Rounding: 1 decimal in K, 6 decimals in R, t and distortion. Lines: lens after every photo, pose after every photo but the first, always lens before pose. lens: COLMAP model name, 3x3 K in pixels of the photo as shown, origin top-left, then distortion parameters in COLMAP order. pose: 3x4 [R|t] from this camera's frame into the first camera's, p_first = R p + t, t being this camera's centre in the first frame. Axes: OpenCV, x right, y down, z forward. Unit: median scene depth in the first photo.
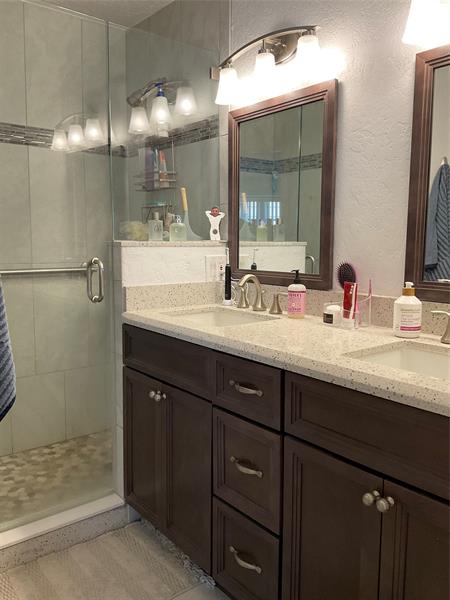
lens RADIAL K [[500.2, 0, 224.5], [0, 500.2, 299.2], [0, 0, 1]] dist [0.073876, -0.136779]
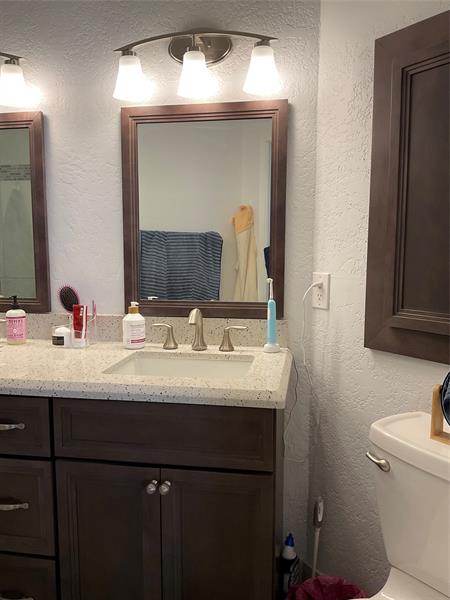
lens RADIAL K [[500.2, 0, 225.8], [0, 500.2, 300.1], [0, 0, 1]] dist [0.073876, -0.136779]
pose [[0.737787, -0.075376, 0.670813, -0.260683], [0.079873, 0.996513, 0.024126, -0.048652], [-0.670292, 0.035780, 0.741234, -0.017984]]
